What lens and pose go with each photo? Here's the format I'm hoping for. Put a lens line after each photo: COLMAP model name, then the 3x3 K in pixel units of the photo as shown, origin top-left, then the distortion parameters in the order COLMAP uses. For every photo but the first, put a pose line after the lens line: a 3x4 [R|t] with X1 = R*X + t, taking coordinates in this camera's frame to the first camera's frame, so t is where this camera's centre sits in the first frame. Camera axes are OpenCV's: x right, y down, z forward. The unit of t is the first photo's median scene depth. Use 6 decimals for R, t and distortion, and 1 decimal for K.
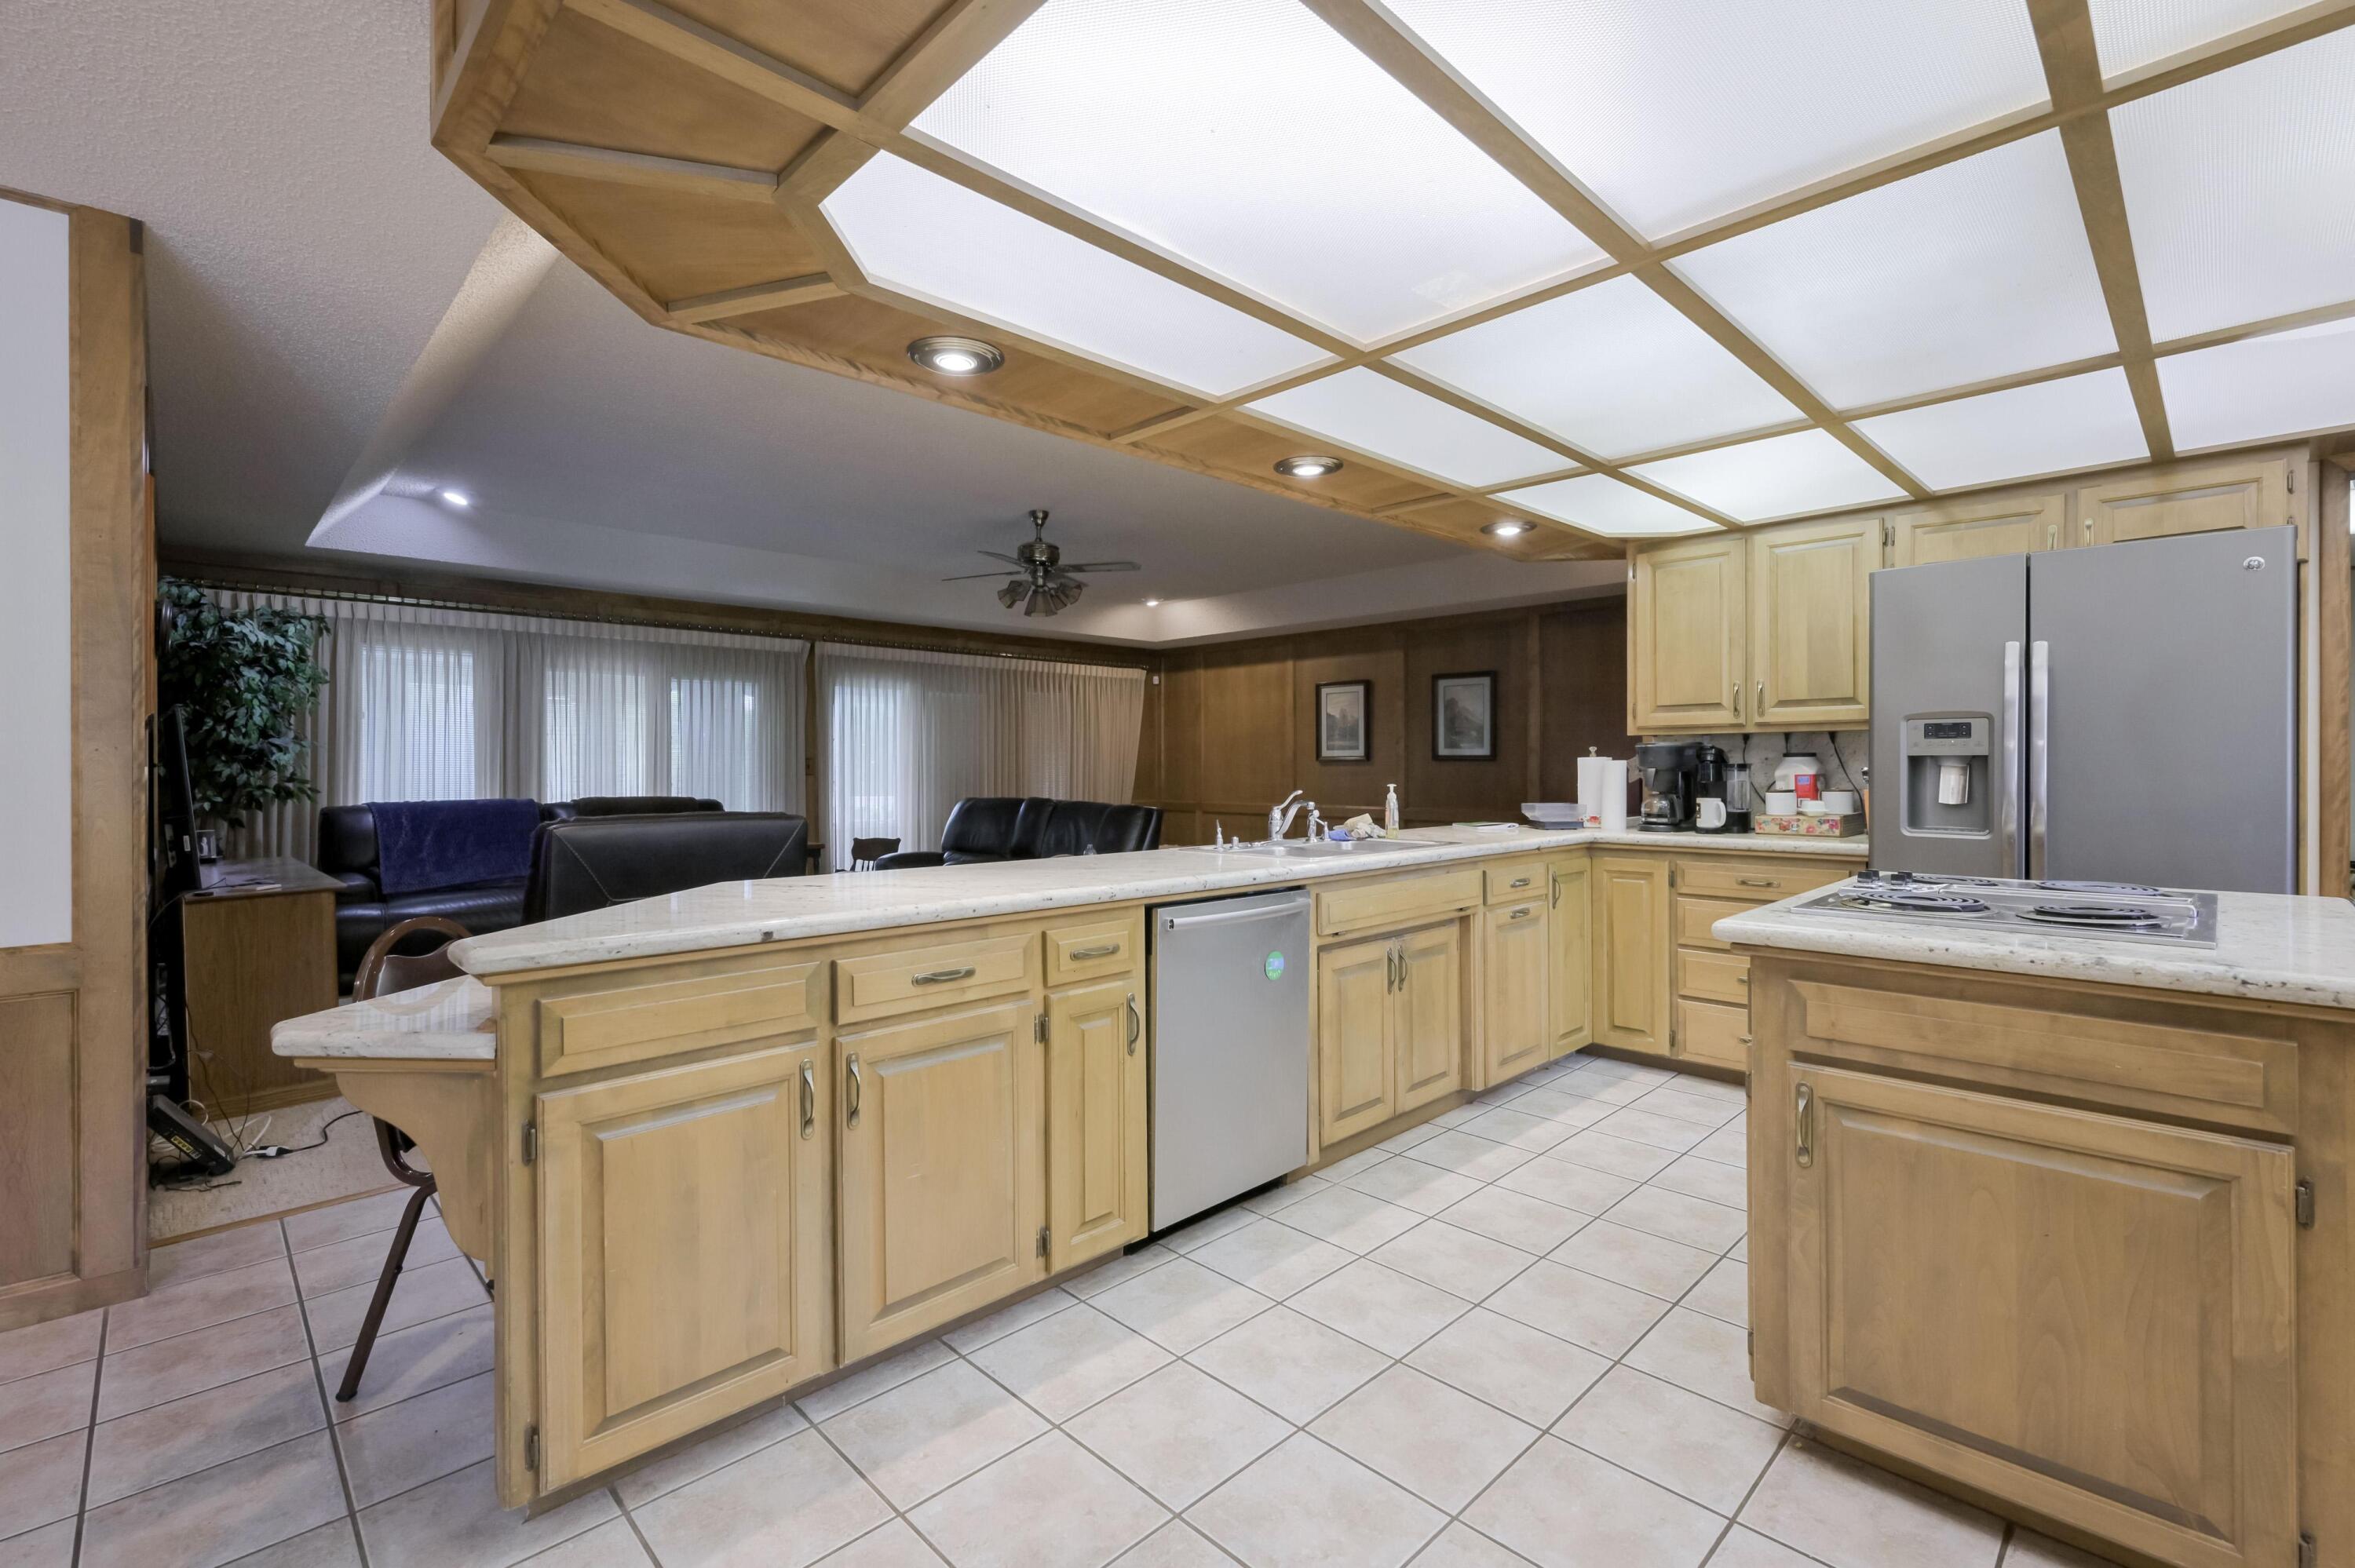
lens RADIAL K [[1038.1, 0, 1186.1], [0, 1038.1, 767.2], [0, 0, 1]] dist [-0.000589, -0.000248]
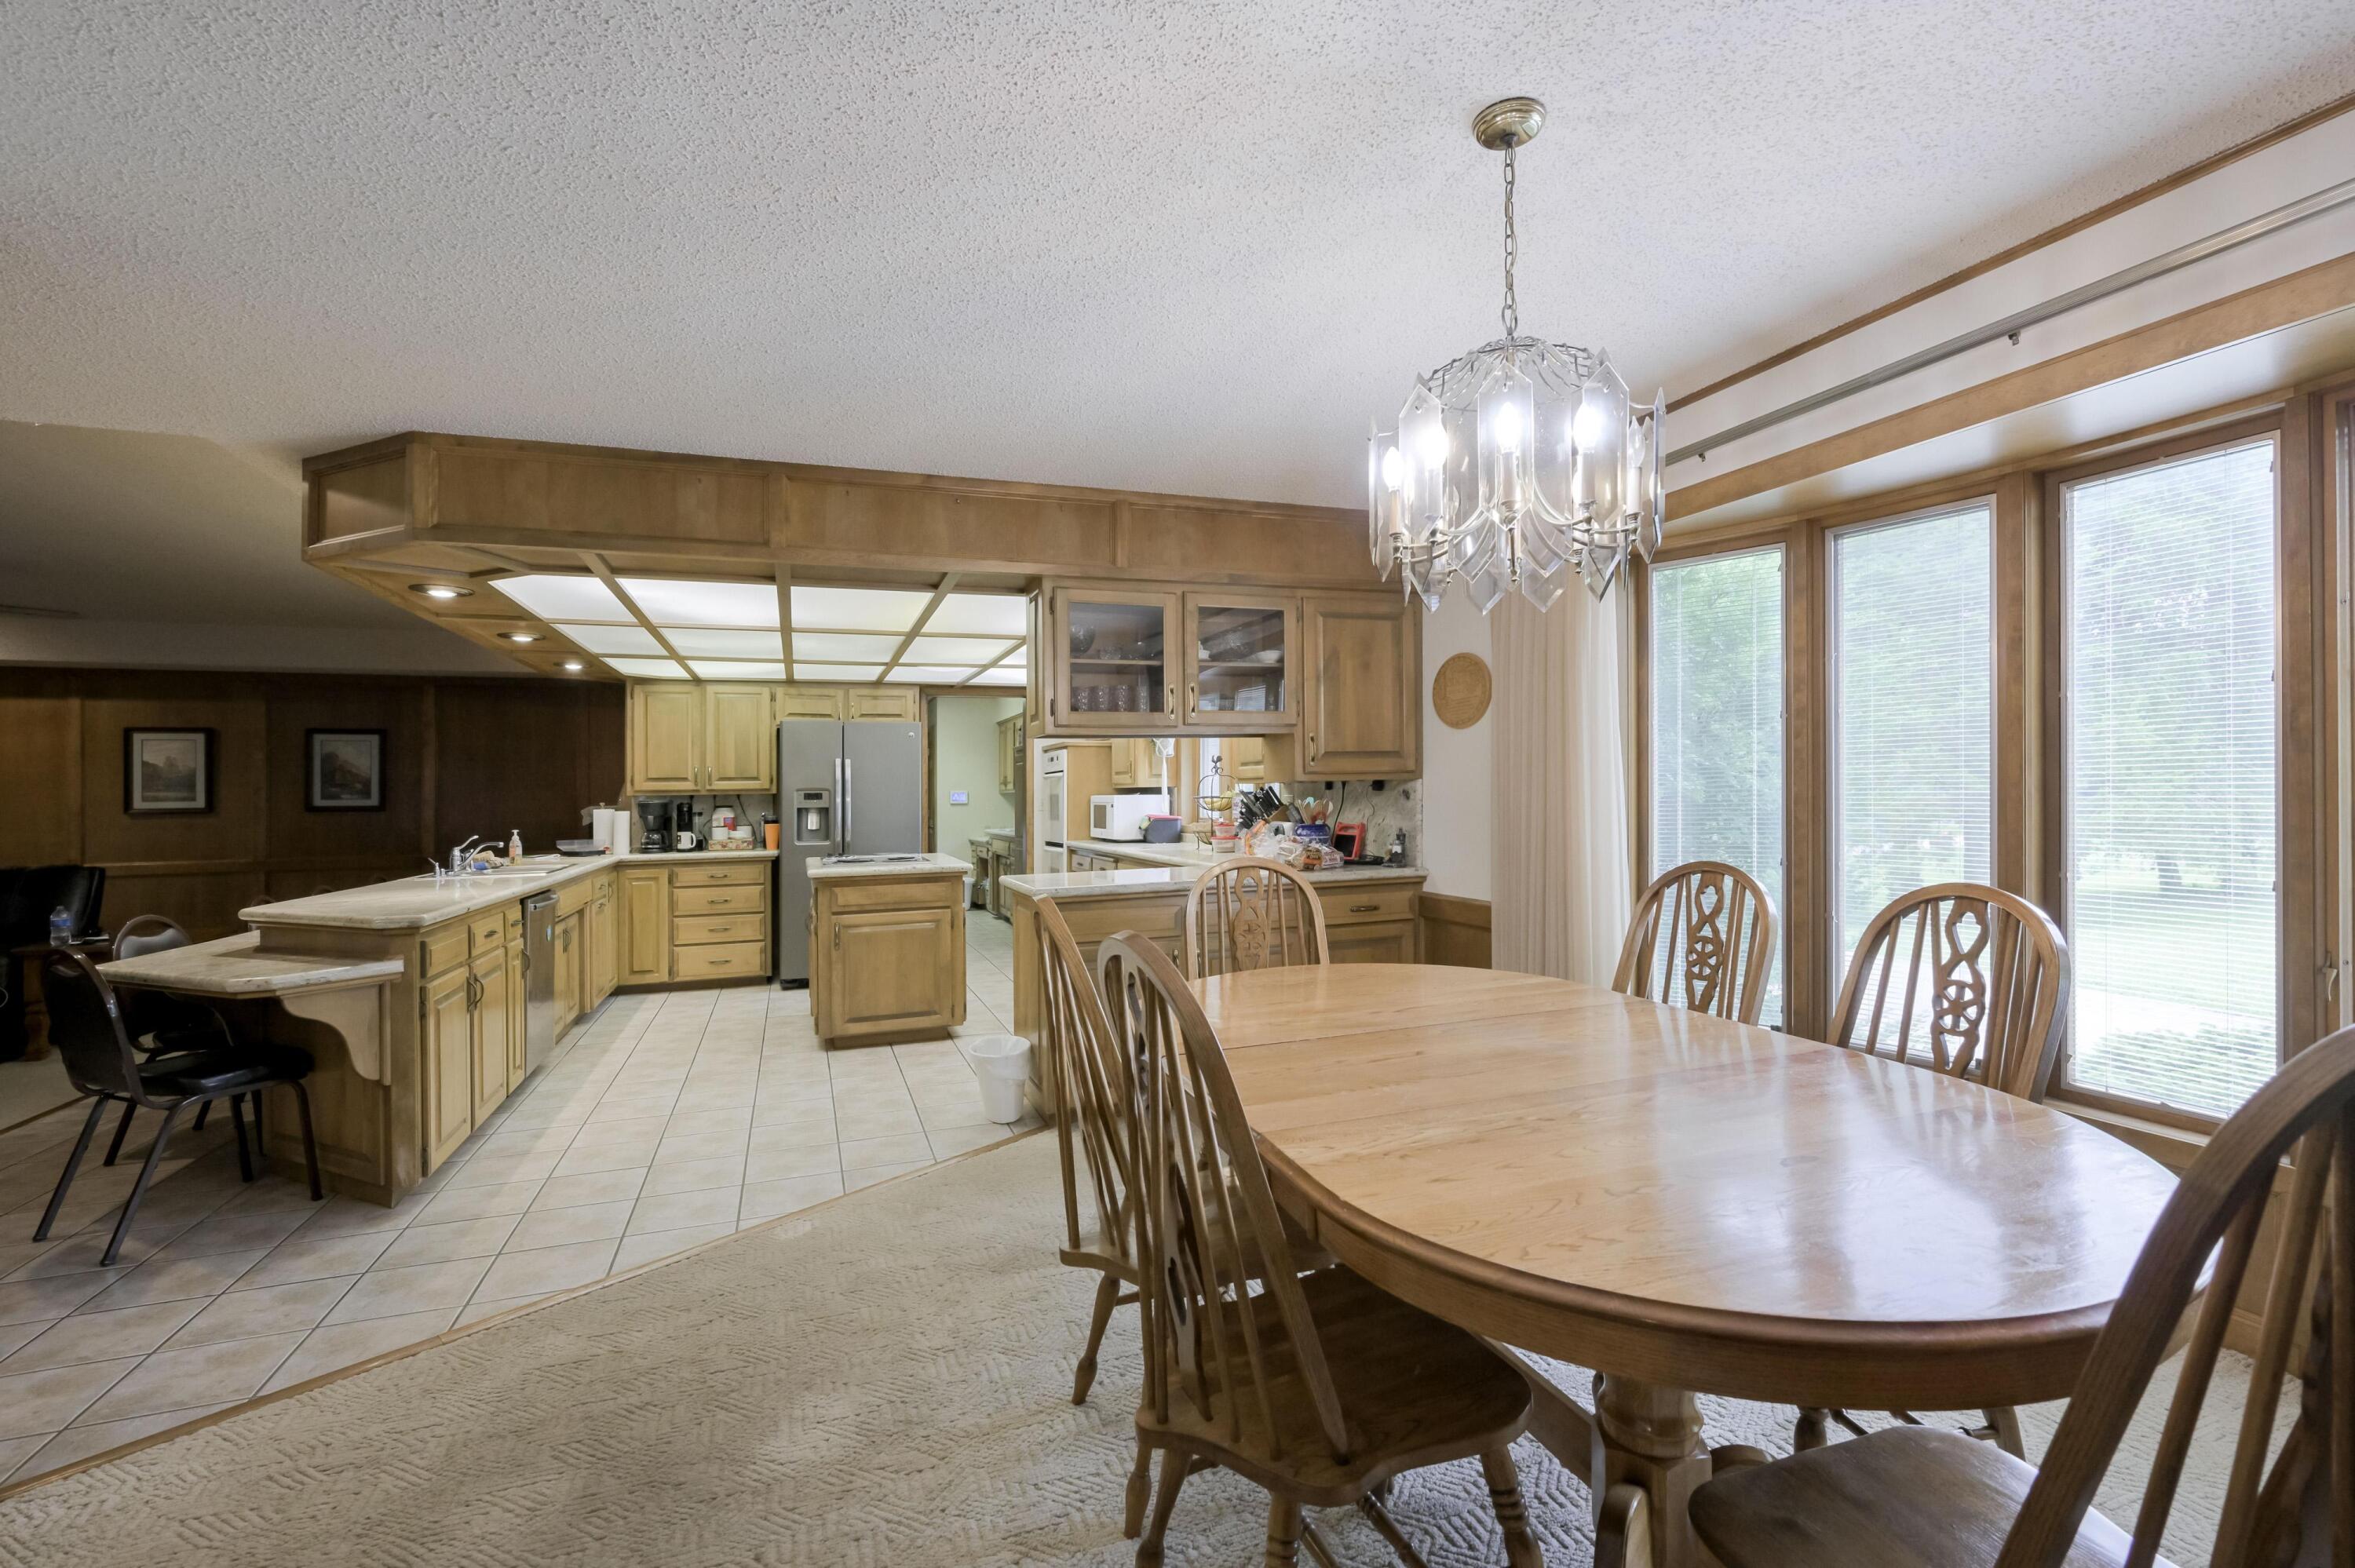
lens RADIAL K [[1038.1, 0, 1188.1], [0, 1038.1, 773.5], [0, 0, 1]] dist [-0.000589, -0.000248]
pose [[0.410632, 0.014988, 0.911678, -0.613185], [0.014067, 0.999642, -0.022770, -0.014122], [-0.911692, 0.022174, 0.410275, -0.411841]]
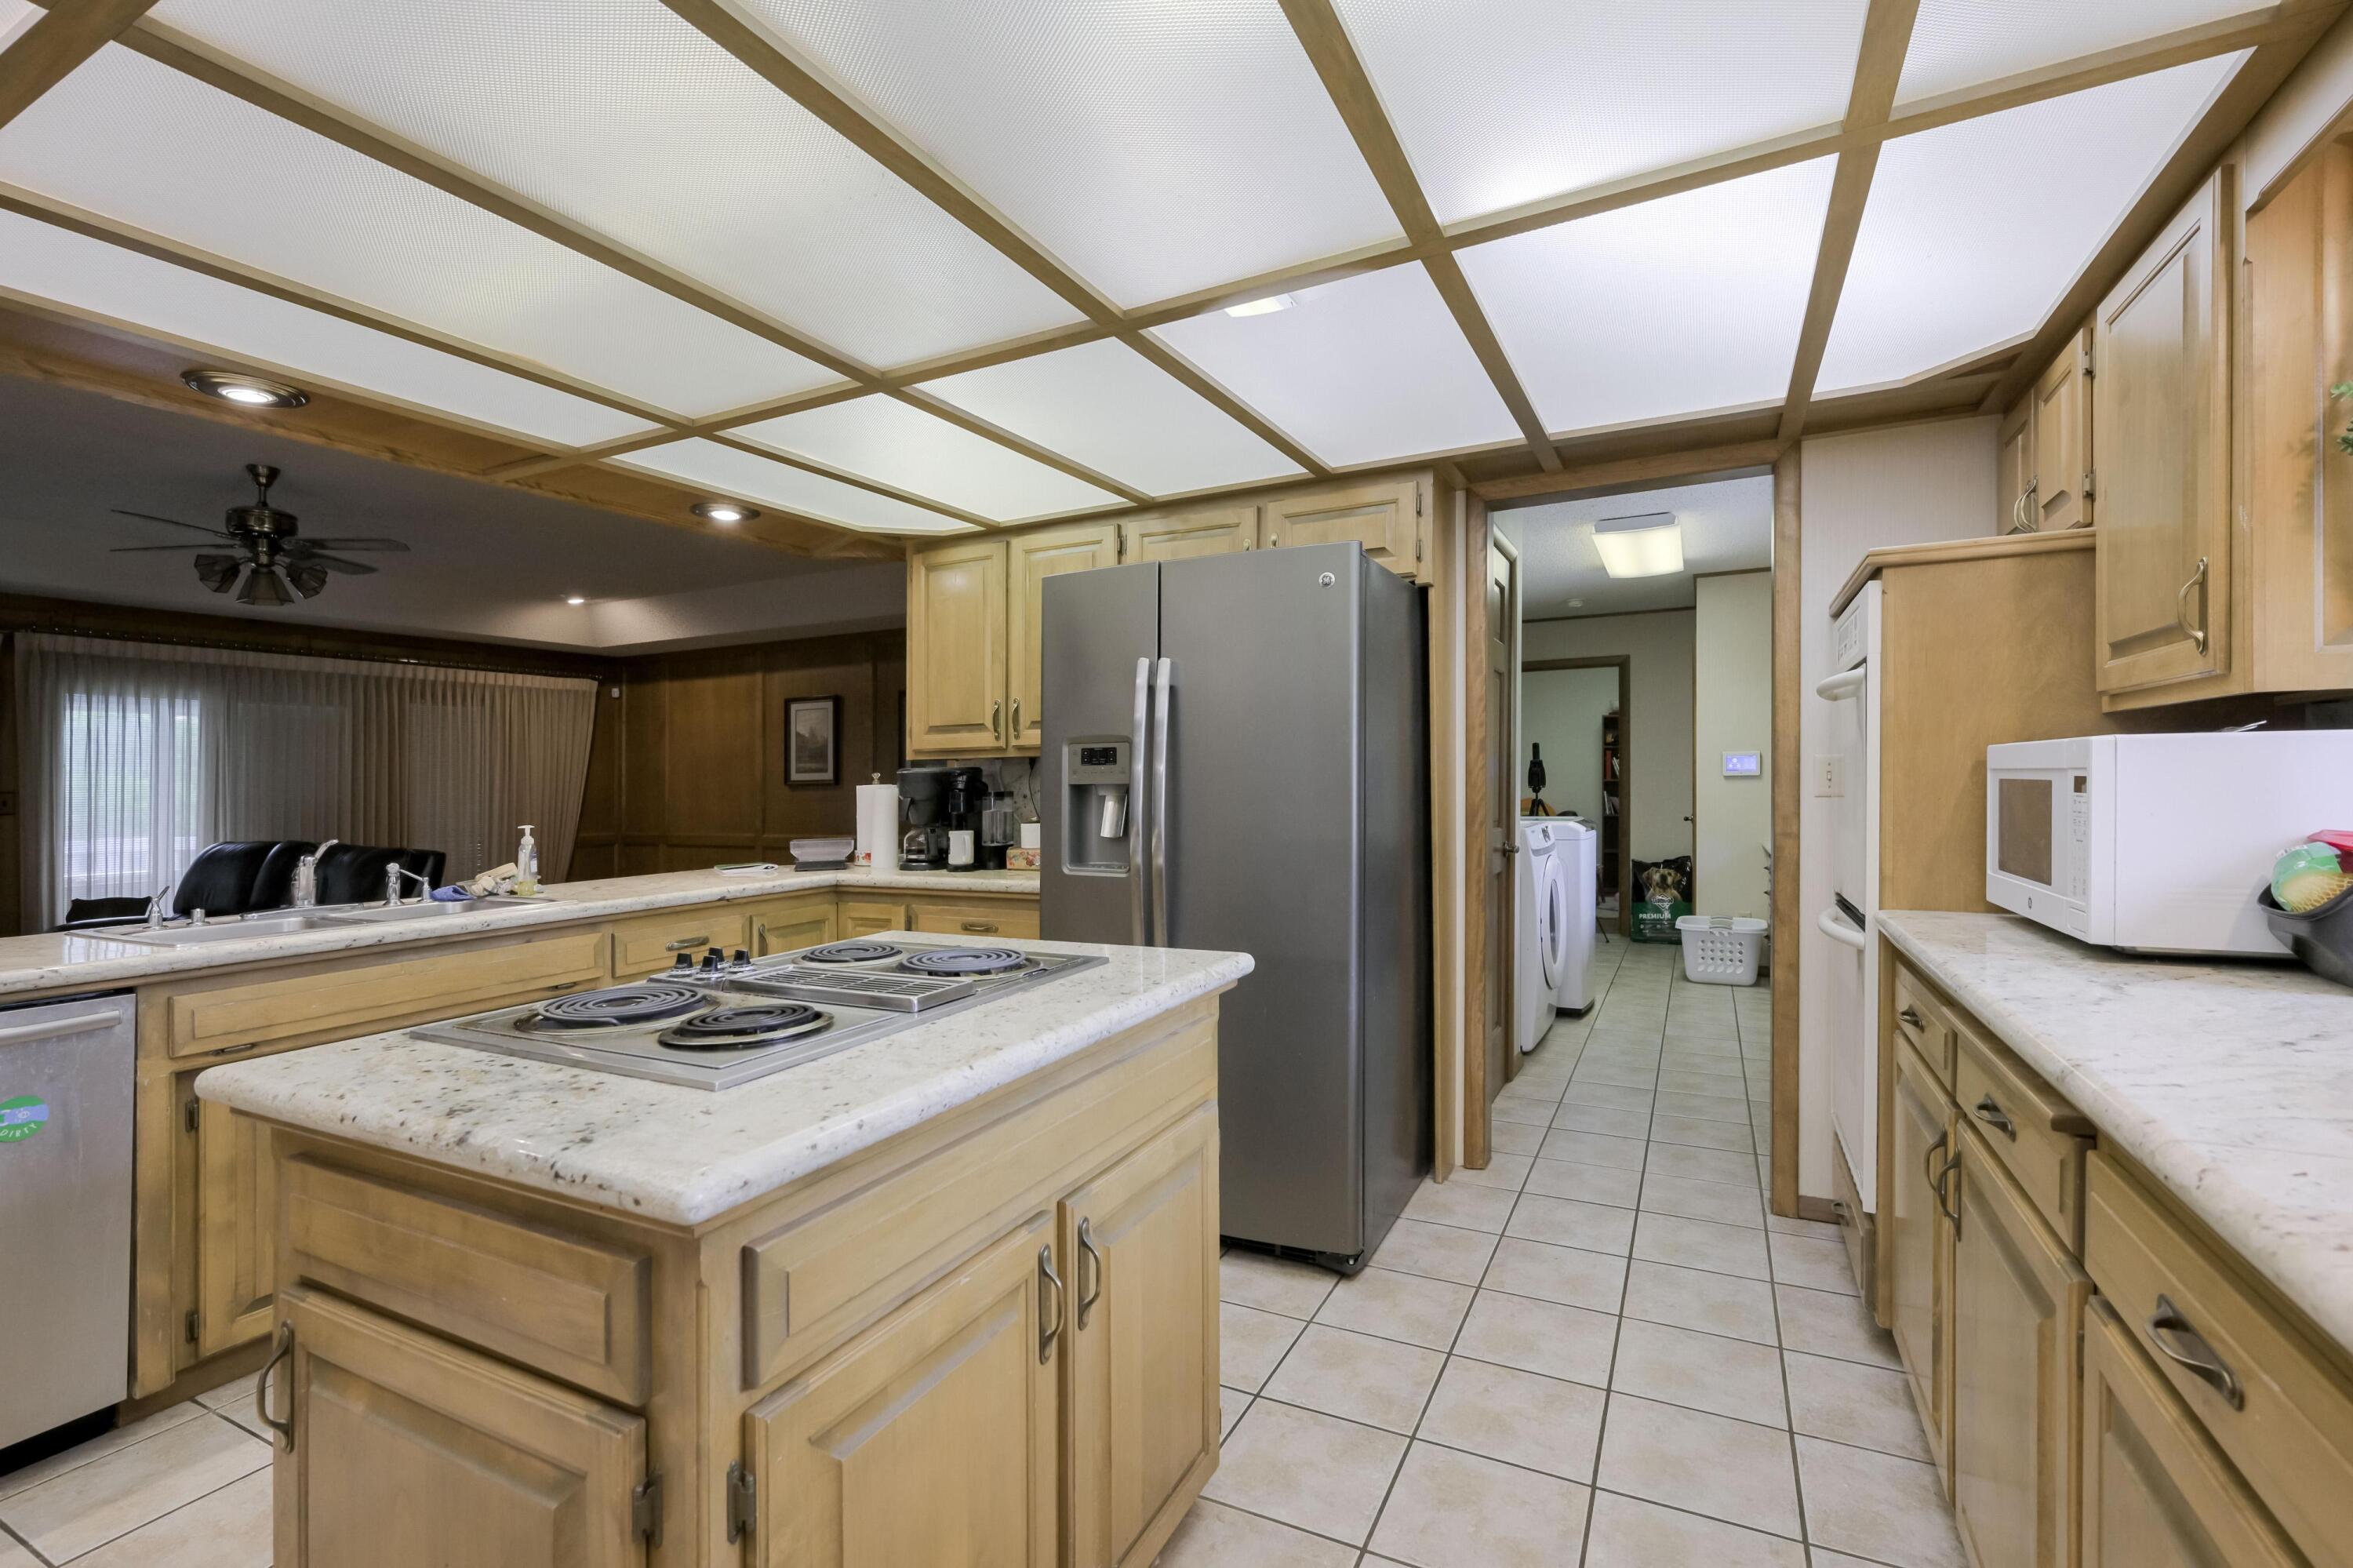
lens RADIAL K [[1037.4, 0, 1184.4], [0, 1037.4, 782.3], [0, 0, 1]] dist [-0.000589, -0.000248]
pose [[0.949105, -0.011768, 0.314740, 0.328686], [0.012651, 0.999920, -0.000762, -0.006989], [-0.314706, 0.004705, 0.949178, 0.078788]]
